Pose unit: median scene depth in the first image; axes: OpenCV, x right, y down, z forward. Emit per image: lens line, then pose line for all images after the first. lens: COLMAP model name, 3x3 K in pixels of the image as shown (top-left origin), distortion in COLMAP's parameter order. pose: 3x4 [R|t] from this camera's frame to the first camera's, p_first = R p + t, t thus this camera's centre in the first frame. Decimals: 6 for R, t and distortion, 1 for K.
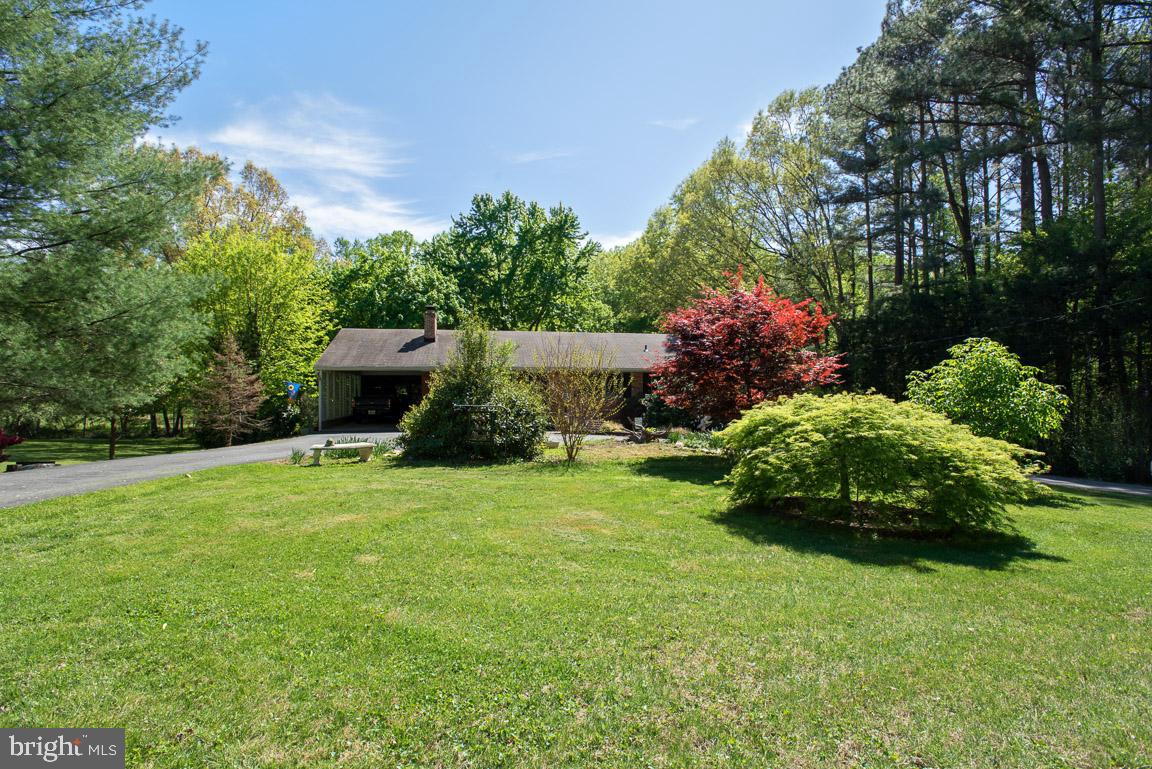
lens RADIAL K [[546.4, 0, 576.4], [0, 546.4, 378.6], [0, 0, 1]] dist [-0.016617, 0.010101]
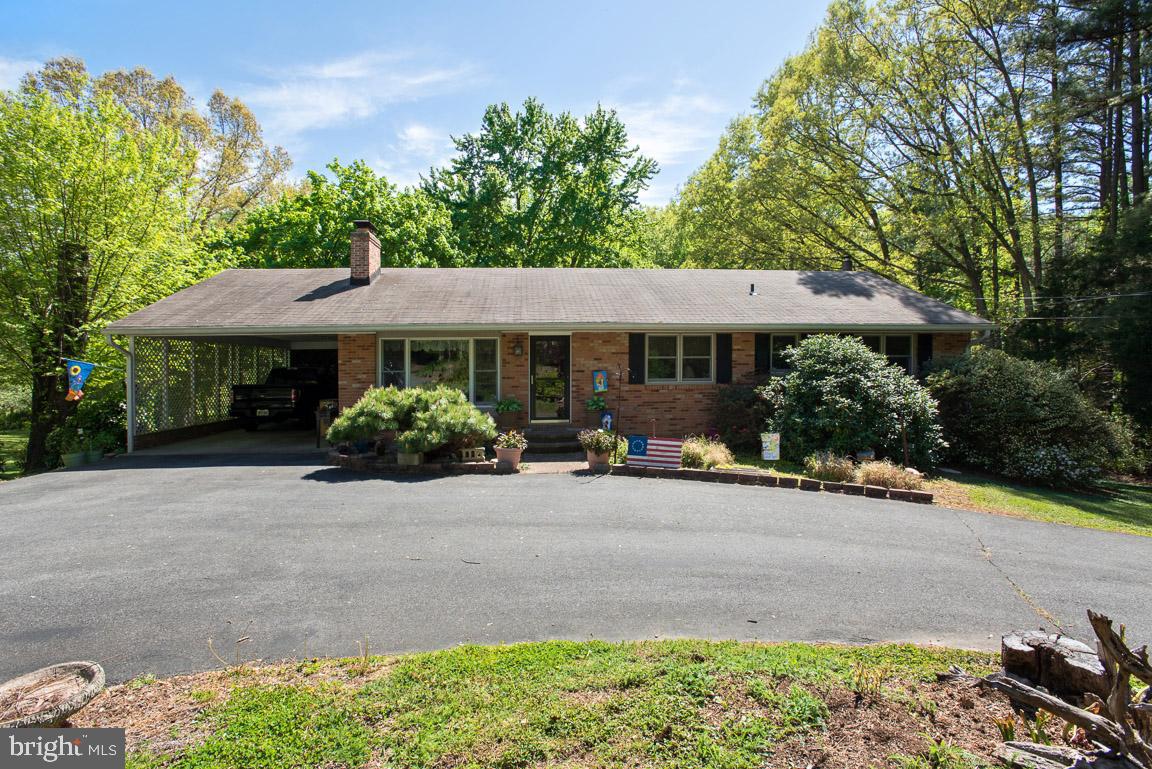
lens RADIAL K [[546.4, 0, 576.4], [0, 546.4, 378.6], [0, 0, 1]] dist [-0.016617, 0.010101]
pose [[0.996208, -0.003618, -0.086926, 0.000919], [0.007086, 0.999190, 0.039622, 0.005631], [0.086712, -0.040088, 0.995427, 0.275731]]
